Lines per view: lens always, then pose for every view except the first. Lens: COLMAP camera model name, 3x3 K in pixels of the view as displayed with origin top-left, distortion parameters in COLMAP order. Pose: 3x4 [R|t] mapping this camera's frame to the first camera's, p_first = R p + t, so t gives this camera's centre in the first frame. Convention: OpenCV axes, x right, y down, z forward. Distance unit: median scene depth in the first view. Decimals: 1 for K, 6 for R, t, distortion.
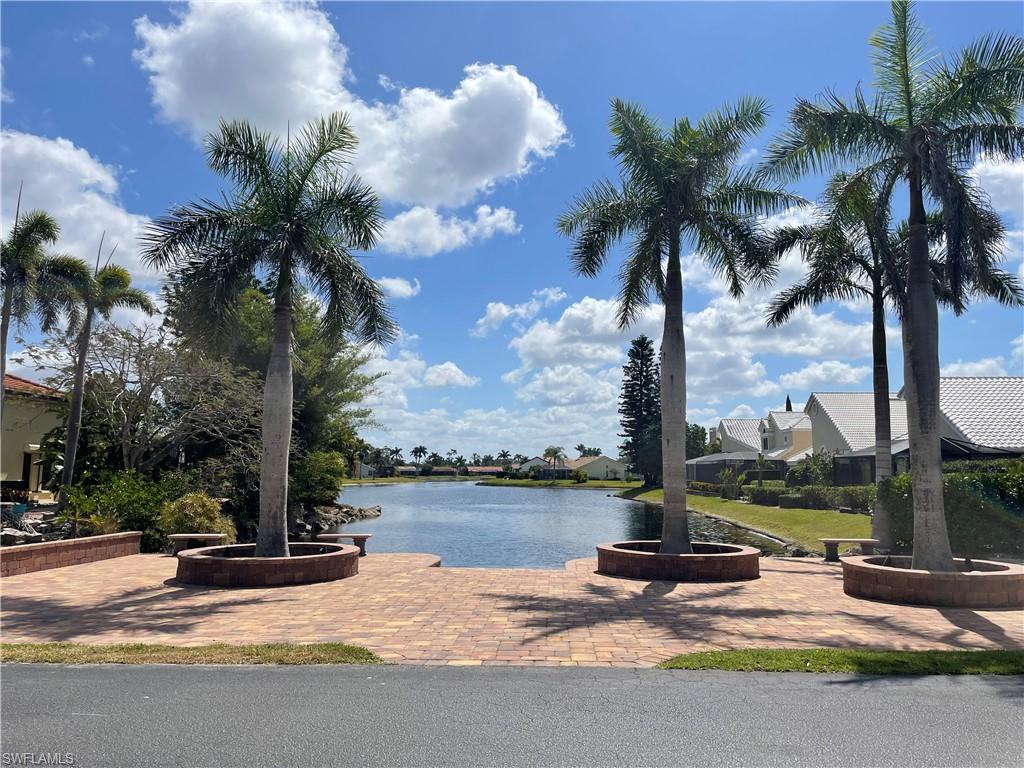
lens RADIAL K [[785.2, 0, 513.6], [0, 785.2, 379.1], [0, 0, 1]] dist [0.054004, 0.001953]
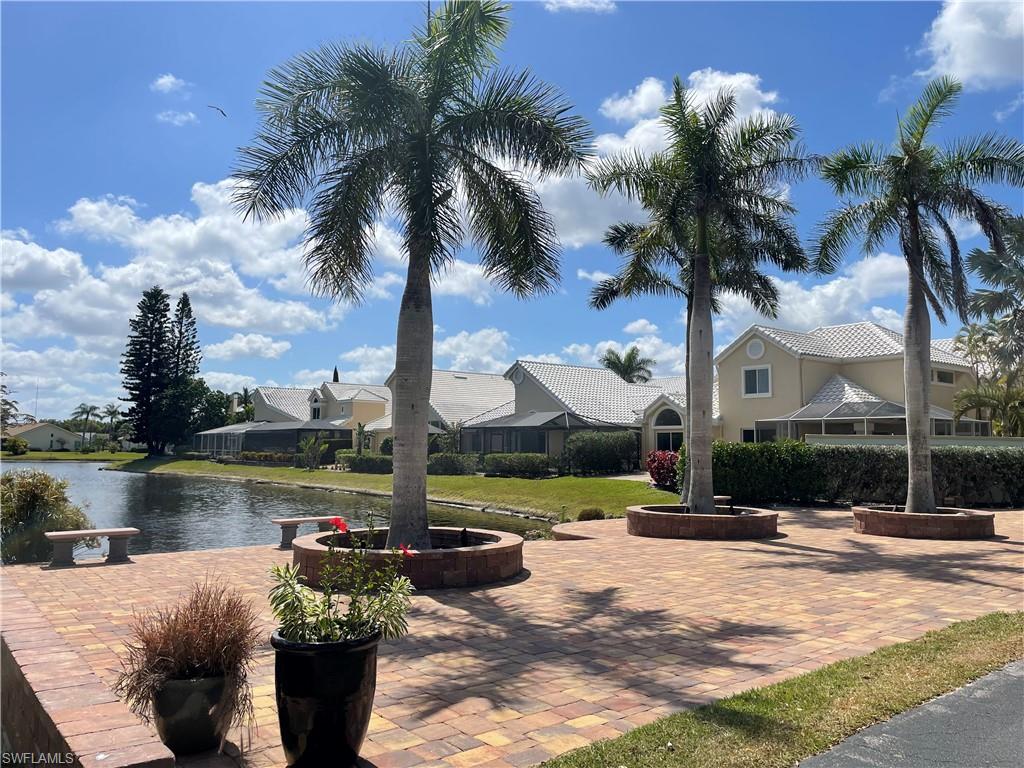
lens RADIAL K [[785.2, 0, 512.6], [0, 785.2, 389.8], [0, 0, 1]] dist [0.054004, 0.001953]
pose [[0.762030, 0.049997, 0.645609, -0.101811], [-0.082365, 0.996400, 0.020055, 0.008208], [-0.642282, -0.068458, 0.763405, 0.055760]]
